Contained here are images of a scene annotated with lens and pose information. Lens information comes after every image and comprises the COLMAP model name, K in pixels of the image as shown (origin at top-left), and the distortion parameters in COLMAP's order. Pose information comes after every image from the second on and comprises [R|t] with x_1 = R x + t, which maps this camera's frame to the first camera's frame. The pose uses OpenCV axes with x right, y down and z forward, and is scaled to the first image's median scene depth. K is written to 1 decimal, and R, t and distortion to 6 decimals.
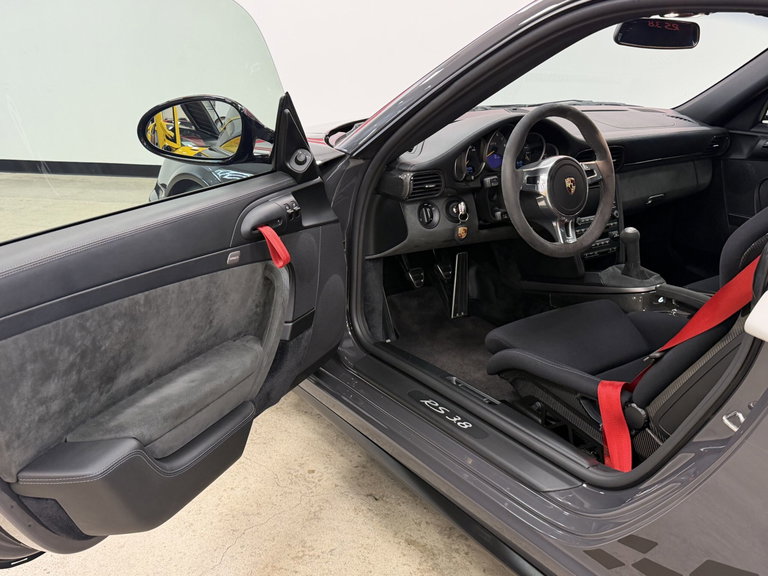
lens RADIAL K [[749.6, 0, 384.0], [0, 749.6, 288.0], [0, 0, 1]] dist [0.171940, -0.353526]
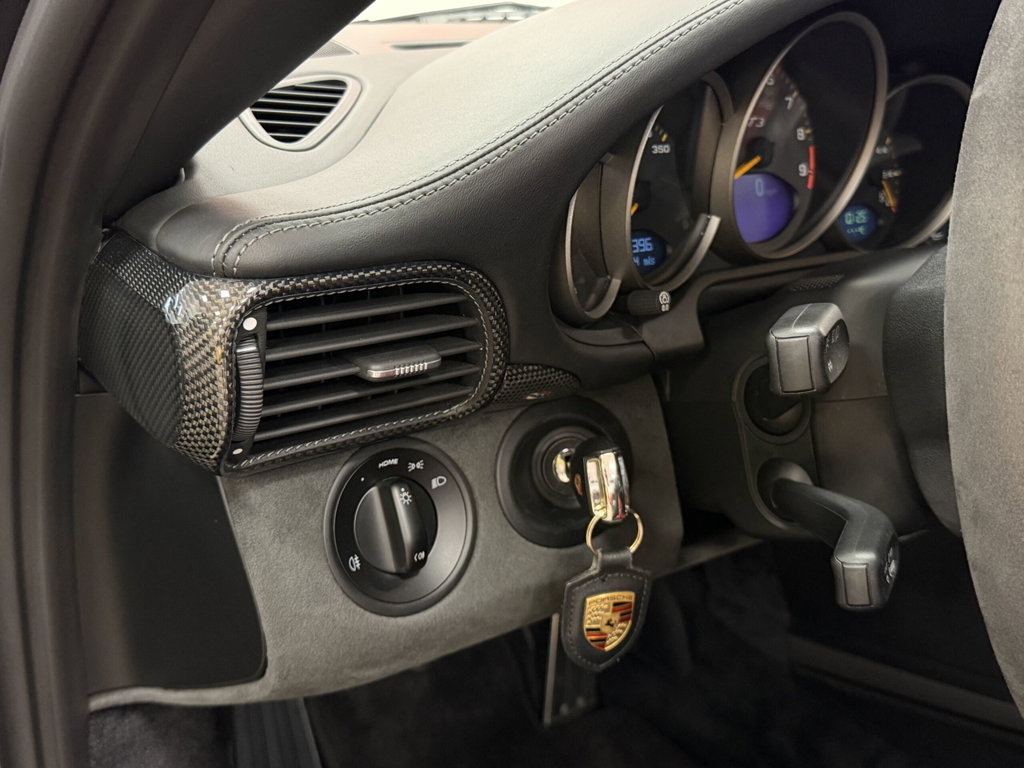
lens RADIAL K [[999.4, 0, 512.0], [0, 999.4, 384.0], [0, 0, 1]] dist [0.171940, -0.353526]
pose [[0.998548, 0.006445, 0.053482, 0.070637], [-0.006783, 0.999958, 0.006142, -0.129757], [-0.053440, -0.006496, 0.998550, 0.777931]]
